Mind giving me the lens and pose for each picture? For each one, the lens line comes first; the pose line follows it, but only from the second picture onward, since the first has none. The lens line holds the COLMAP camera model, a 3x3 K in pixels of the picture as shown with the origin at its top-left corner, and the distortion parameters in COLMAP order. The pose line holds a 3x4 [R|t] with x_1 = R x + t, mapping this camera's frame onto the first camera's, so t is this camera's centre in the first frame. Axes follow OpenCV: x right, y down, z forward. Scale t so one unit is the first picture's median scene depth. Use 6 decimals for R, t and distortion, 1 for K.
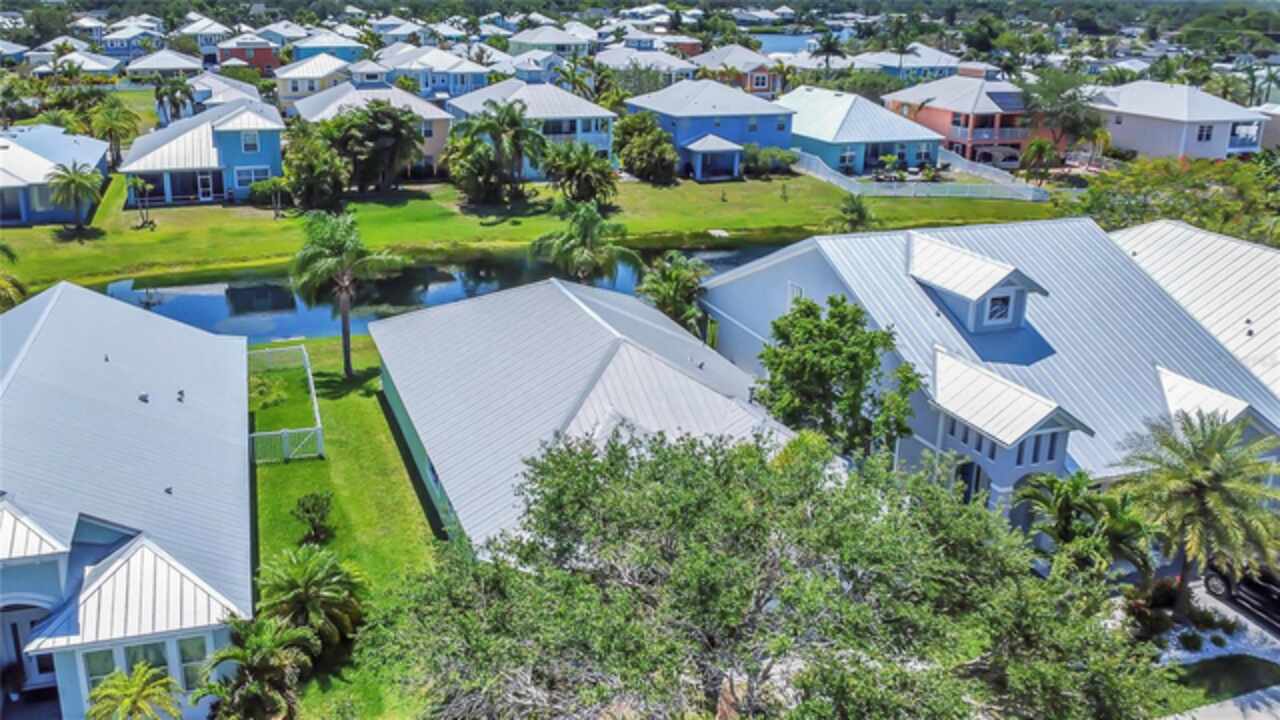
lens RADIAL K [[1055.2, 0, 569.5], [0, 1055.2, 302.2], [0, 0, 1]] dist [-0.029562, -0.008104]
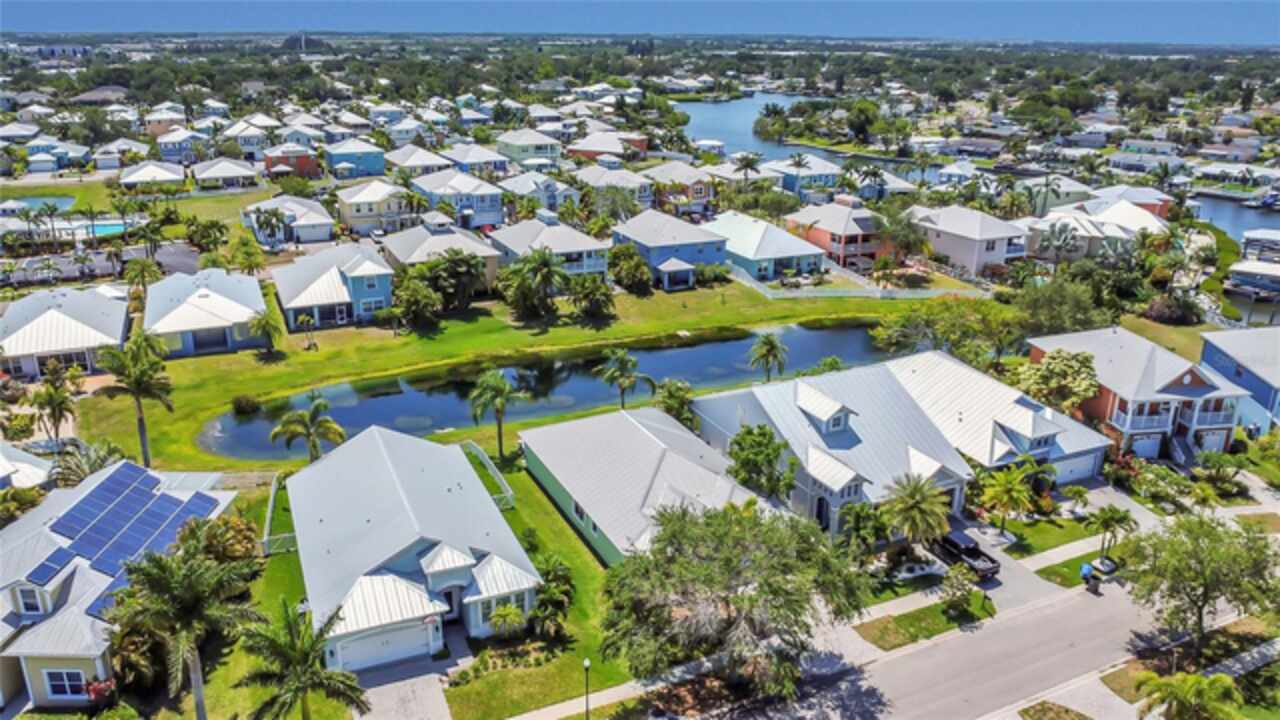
lens RADIAL K [[936.1, 0, 640.0], [0, 936.1, 360.0], [0, 0, 1]] dist [-0.029032, -0.007087]
pose [[0.991290, -0.040064, 0.125452, -0.094407], [0.033395, 0.997937, 0.054823, -0.100871], [-0.127389, -0.050156, 0.990584, -0.352270]]
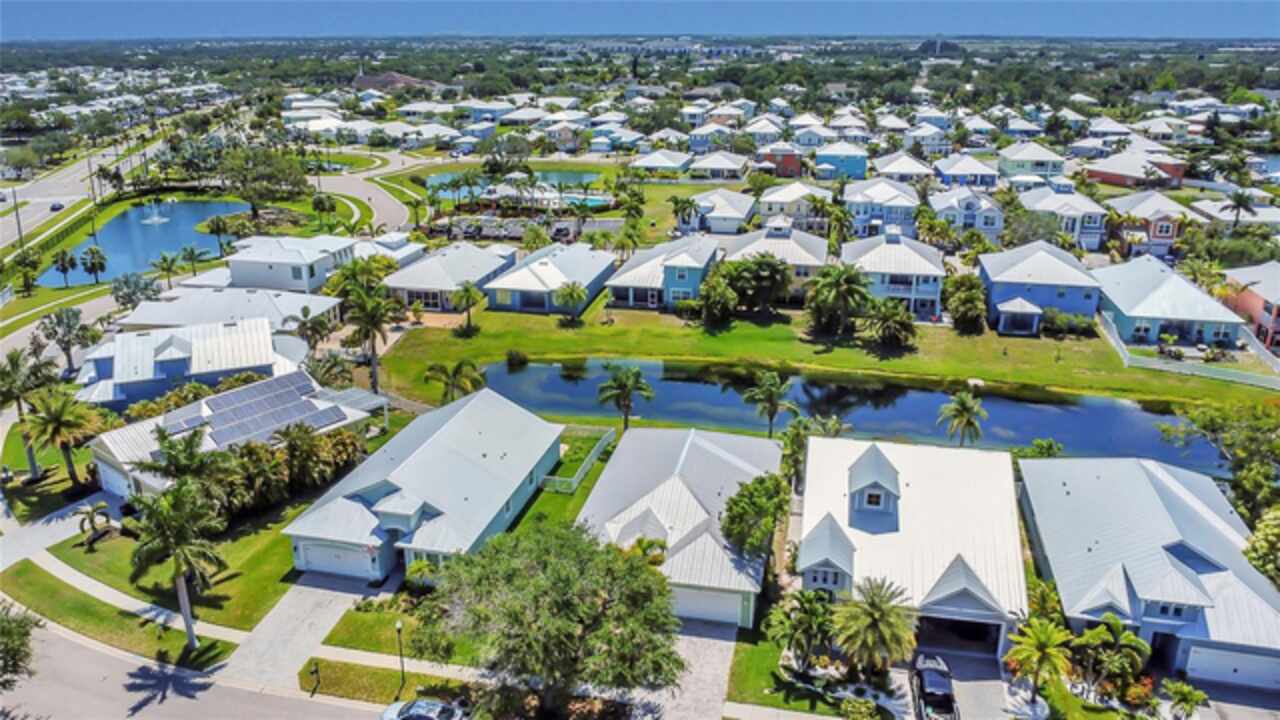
lens RADIAL K [[936.1, 0, 640.0], [0, 936.1, 360.0], [0, 0, 1]] dist [-0.029032, -0.007087]
pose [[0.861711, 0.159995, -0.481514, 0.333050], [-0.135969, 0.987090, 0.084656, -0.132155], [0.488842, -0.007478, 0.872340, -0.252922]]
